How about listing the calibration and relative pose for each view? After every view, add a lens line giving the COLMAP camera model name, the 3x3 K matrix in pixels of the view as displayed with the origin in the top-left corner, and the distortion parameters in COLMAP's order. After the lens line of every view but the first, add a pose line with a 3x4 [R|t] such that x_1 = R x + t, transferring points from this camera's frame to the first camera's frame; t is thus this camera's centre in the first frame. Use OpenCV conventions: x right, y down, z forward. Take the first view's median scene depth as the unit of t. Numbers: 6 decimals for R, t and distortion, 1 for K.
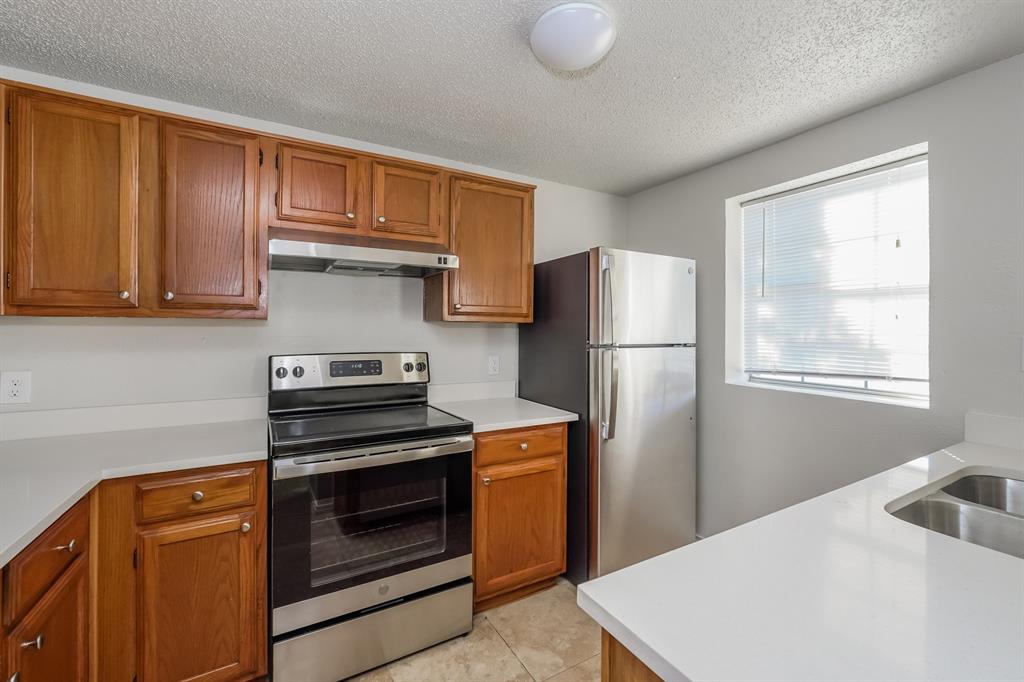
lens RADIAL K [[428.3, 0, 509.3], [0, 428.3, 330.4], [0, 0, 1]] dist [-0.003089, 0.000488]
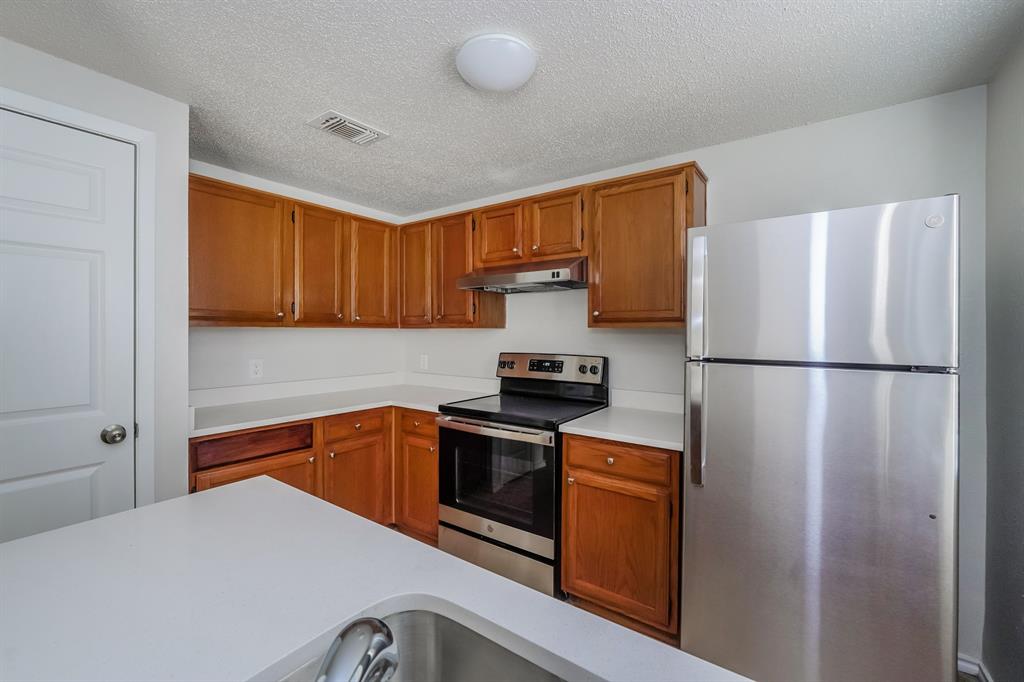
lens RADIAL K [[430.1, 0, 512.1], [0, 430.1, 335.9], [0, 0, 1]] dist [-0.000796, 0.000168]
pose [[0.423842, 0.007301, -0.905707, 0.798809], [-0.002511, 0.999973, 0.006886, -0.009411], [0.905733, -0.000644, 0.423849, 0.405234]]
